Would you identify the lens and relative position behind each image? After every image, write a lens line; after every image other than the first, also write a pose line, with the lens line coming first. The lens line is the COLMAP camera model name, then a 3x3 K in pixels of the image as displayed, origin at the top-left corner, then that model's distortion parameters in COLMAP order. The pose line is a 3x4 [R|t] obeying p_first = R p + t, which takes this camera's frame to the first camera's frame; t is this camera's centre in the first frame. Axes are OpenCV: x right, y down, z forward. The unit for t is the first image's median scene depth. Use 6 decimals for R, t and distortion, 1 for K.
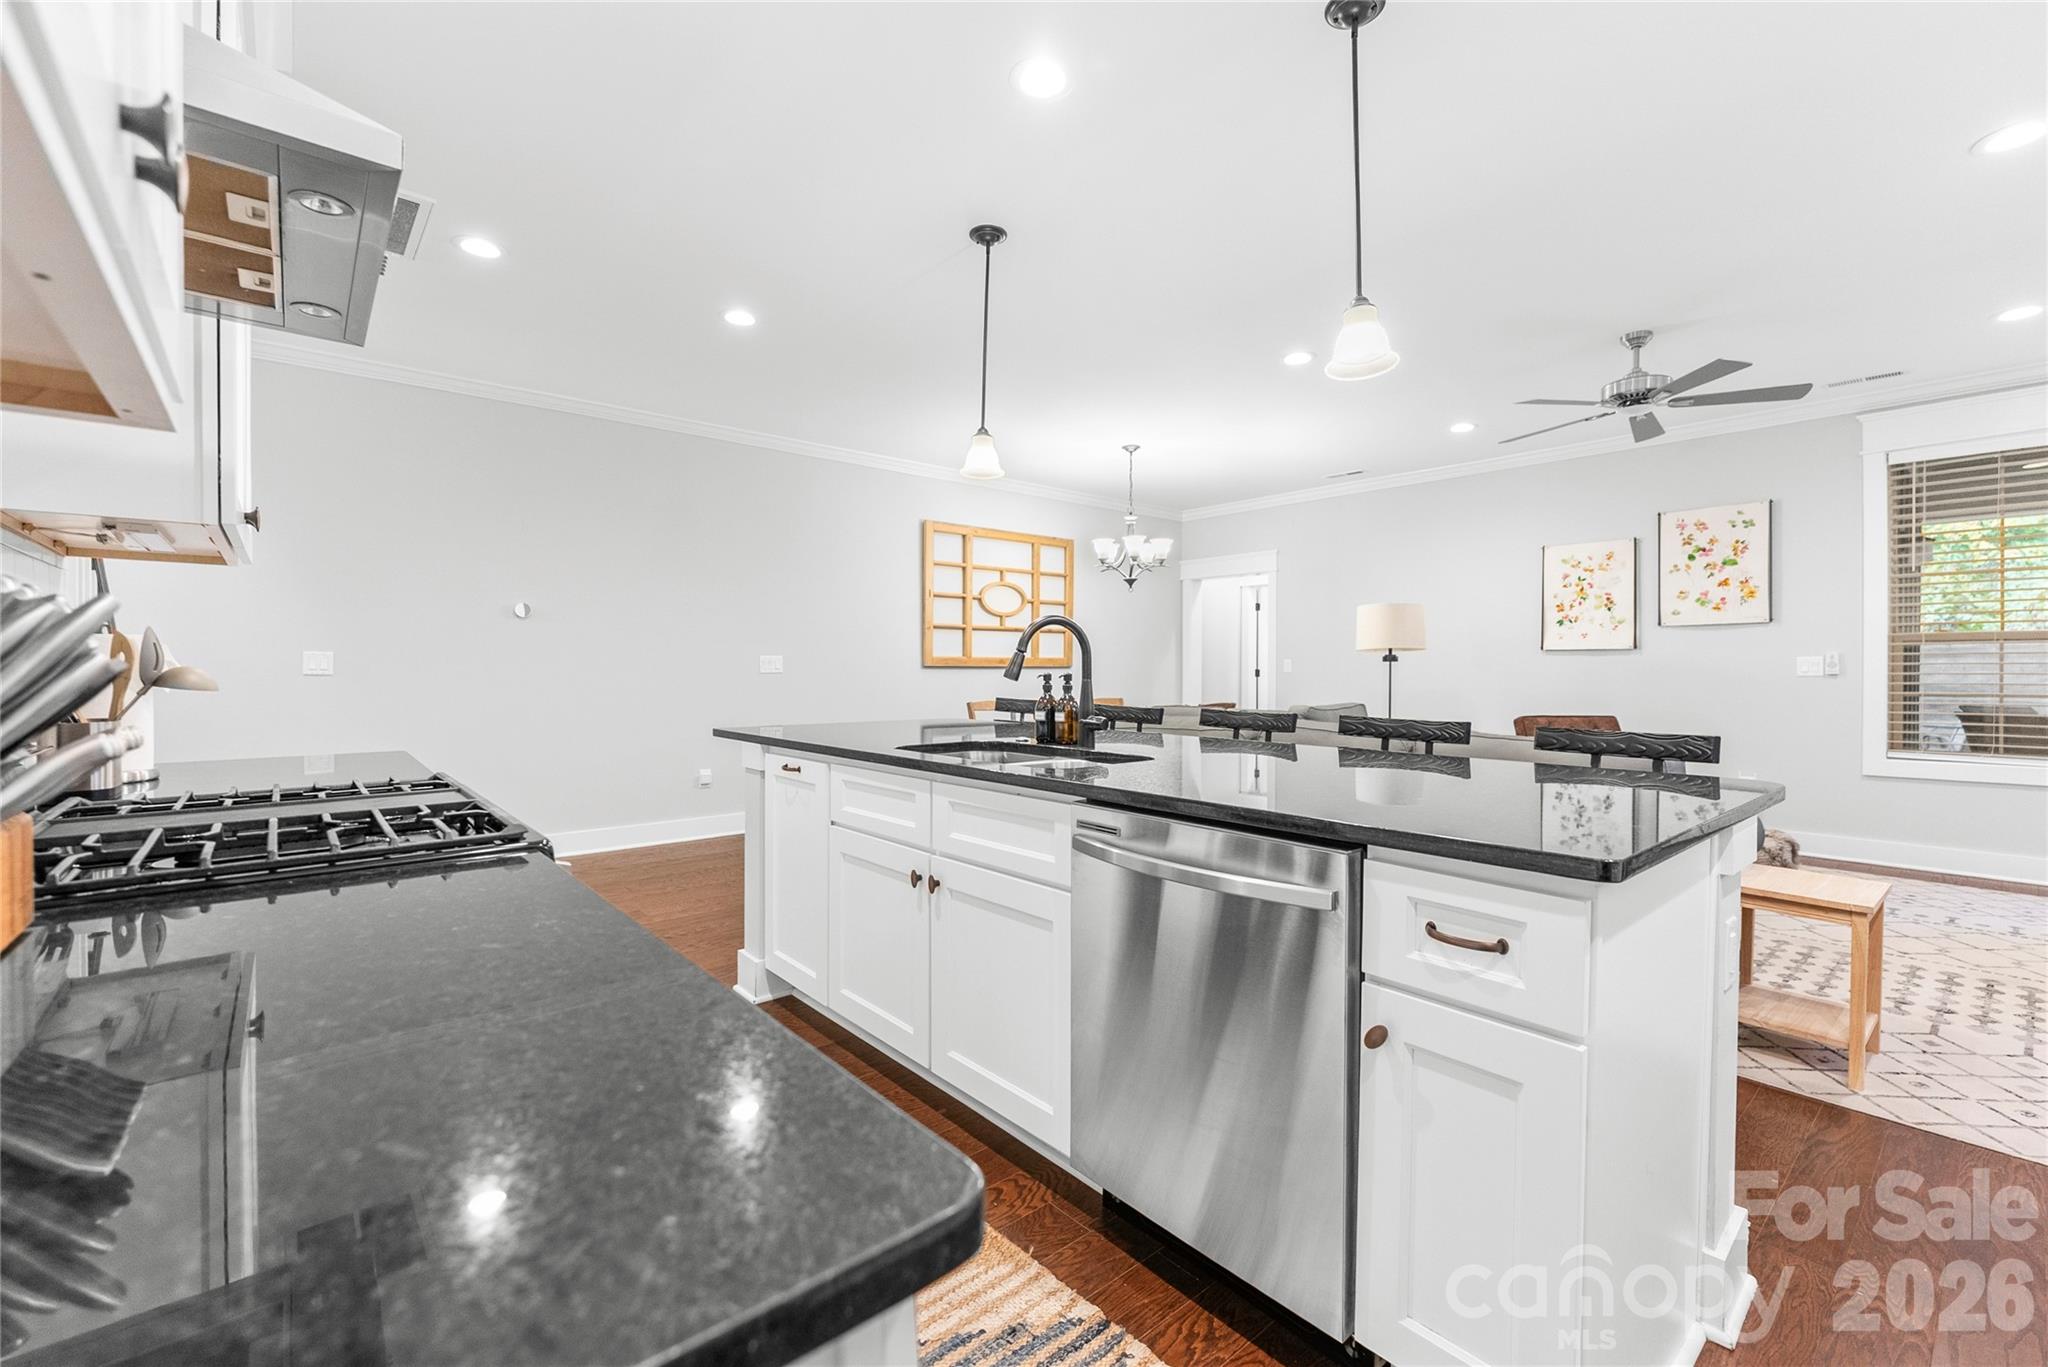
lens RADIAL K [[857.7, 0, 1027.8], [0, 857.7, 670.8], [0, 0, 1]] dist [-0.000963, -0.000565]
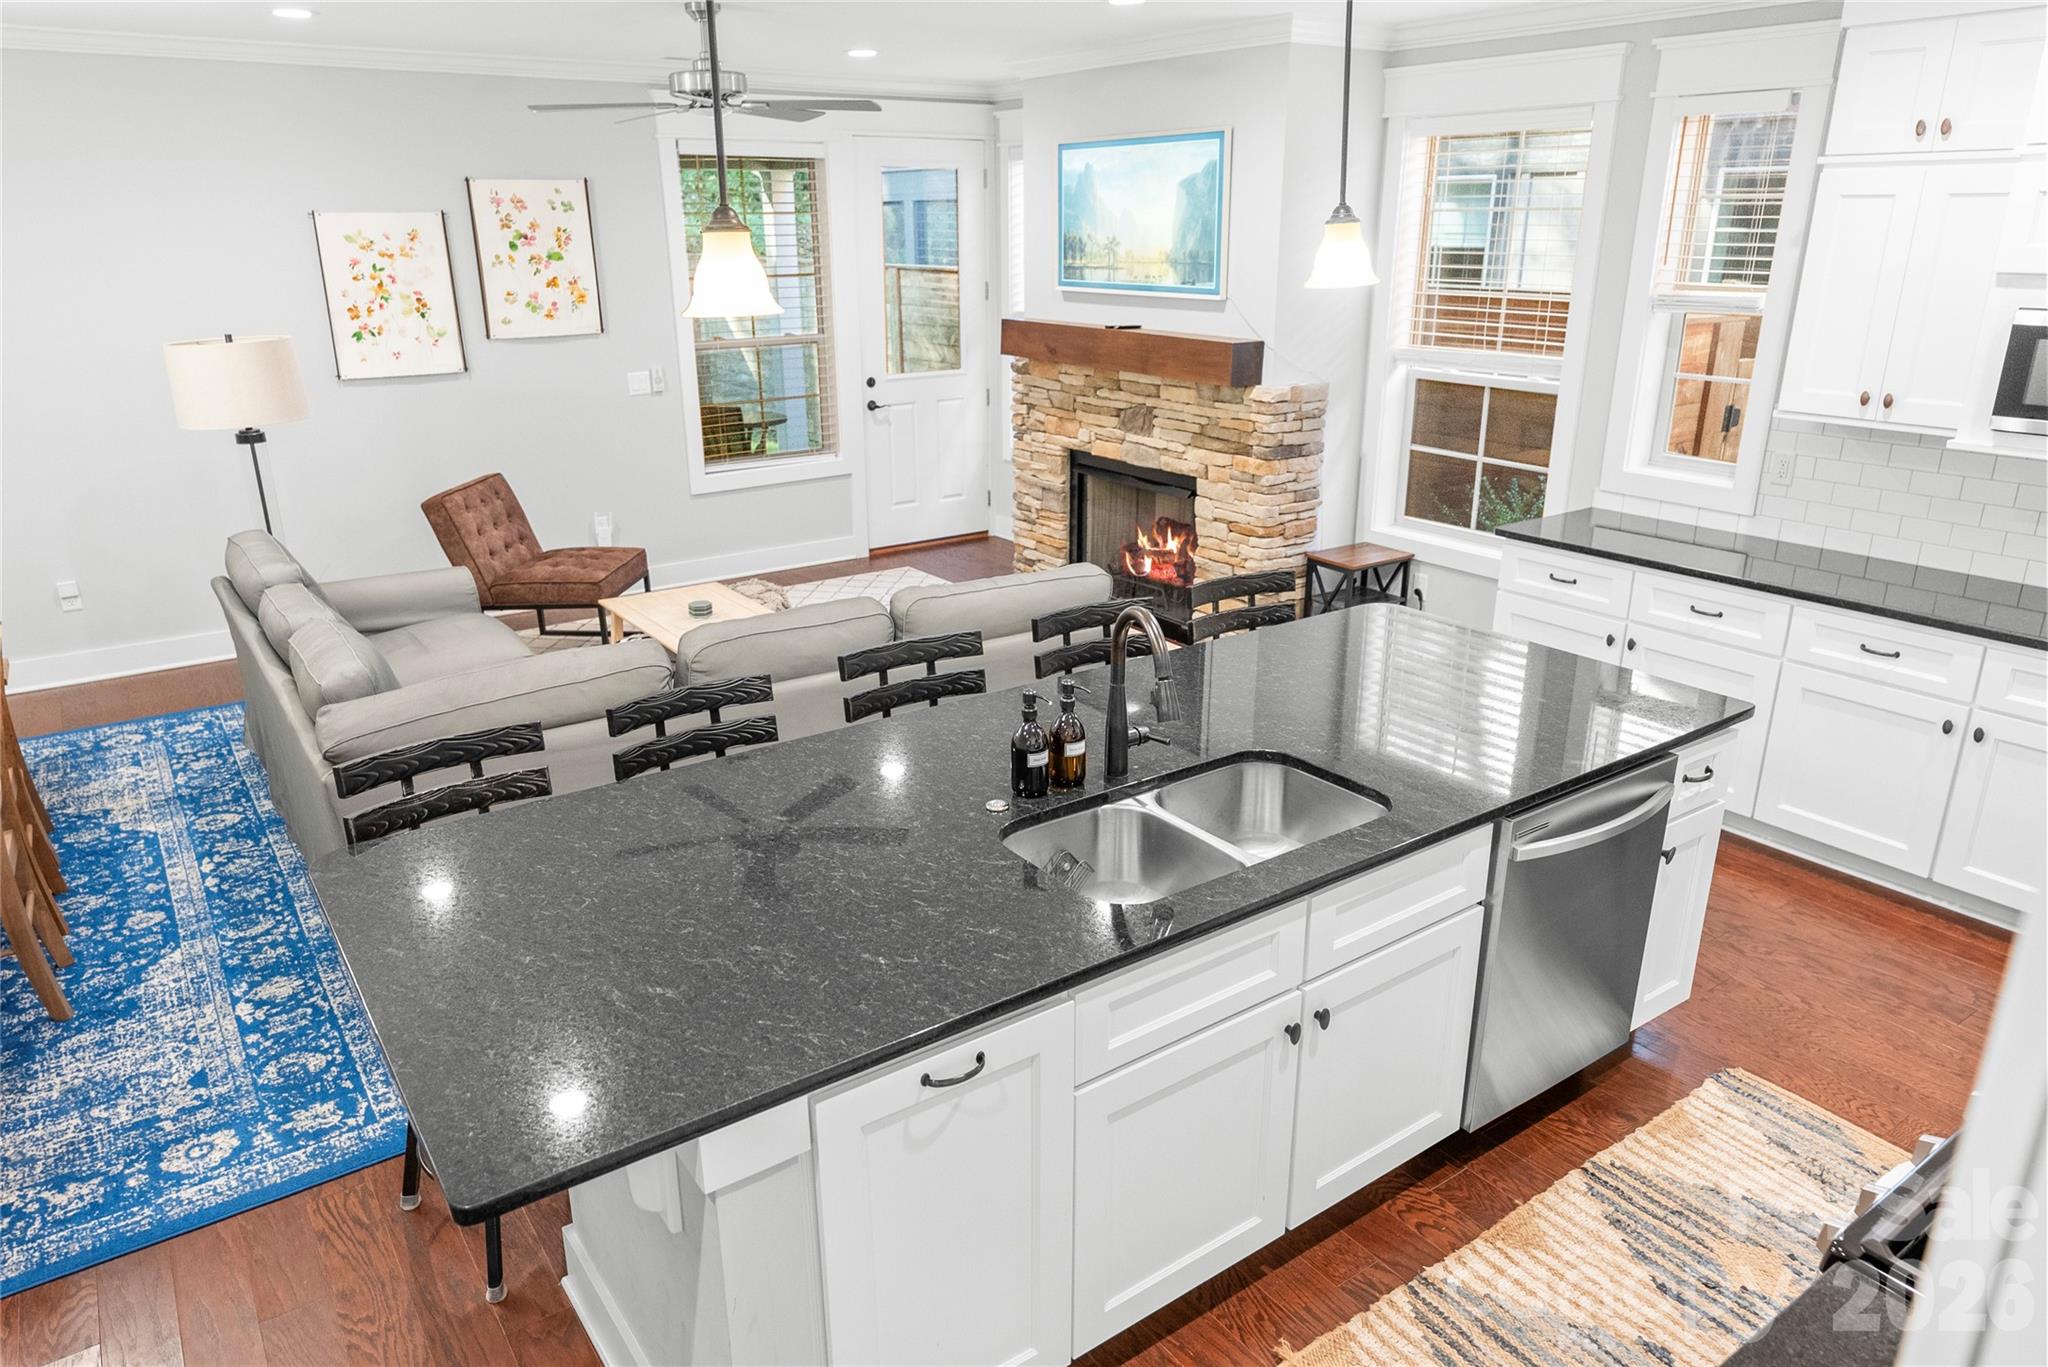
lens RADIAL K [[1334.7, 0, 1025.9], [0, 1334.7, 682.9], [0, 0, 1]] dist [0.003011, -0.000241]
pose [[0.091188, -0.328505, 0.940090, -0.422139], [0.007089, 0.944213, 0.329258, -0.153314], [-0.995808, -0.023360, 0.088429, 0.434453]]
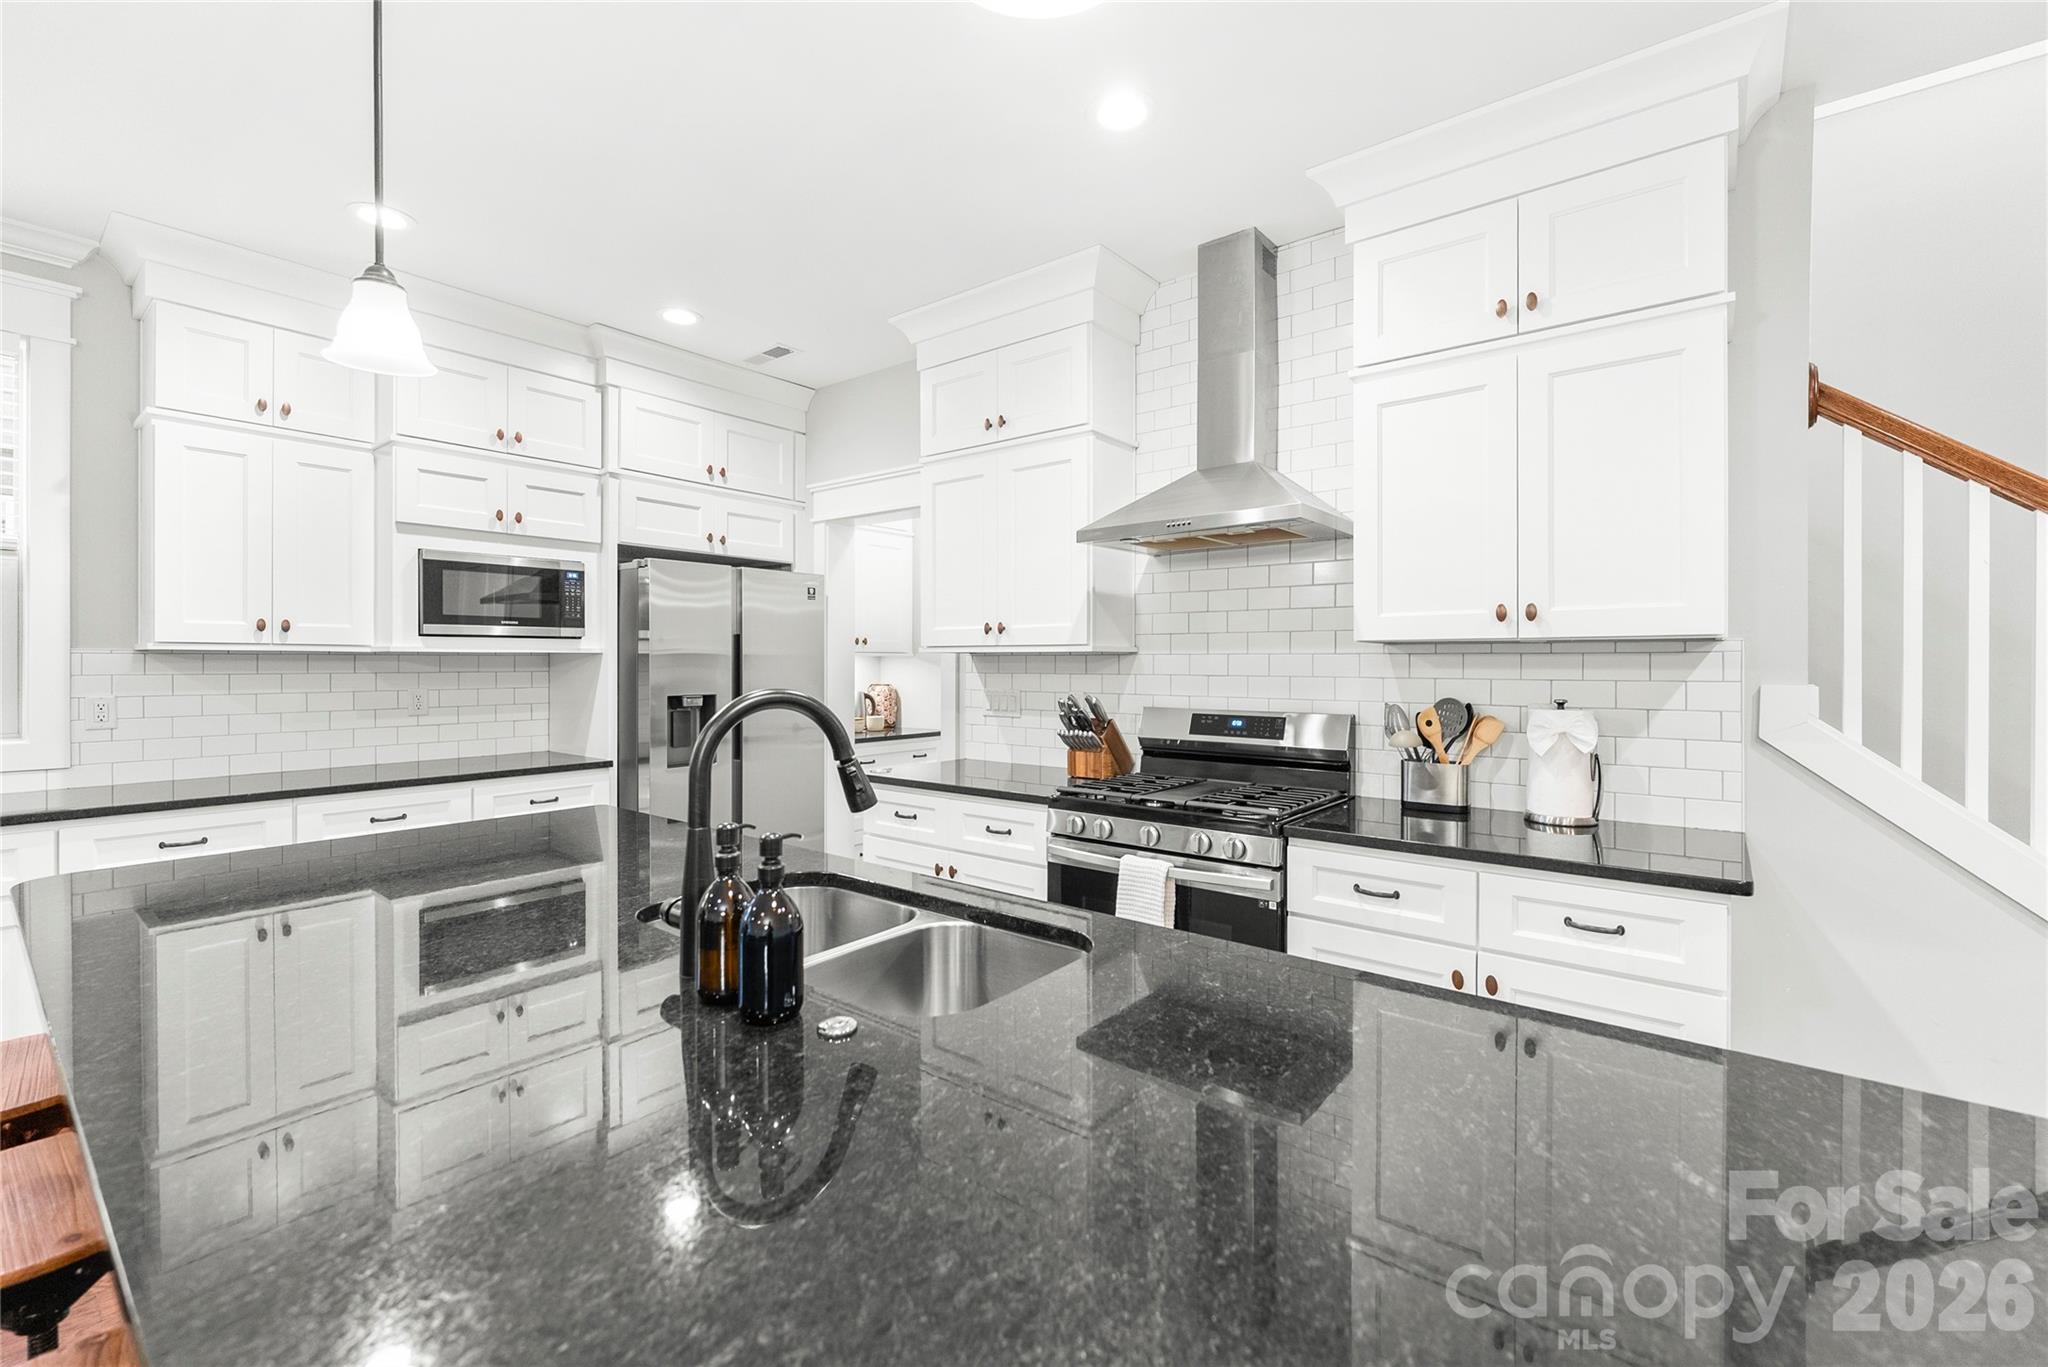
lens RADIAL K [[857.7, 0, 1031.5], [0, 857.7, 668.6], [0, 0, 1]] dist [-0.000963, -0.000565]
pose [[-0.980316, -0.001498, -0.197430, -0.005468], [-0.003434, 0.999949, 0.009466, -0.035786], [0.197406, 0.009957, -0.980271, 0.661567]]
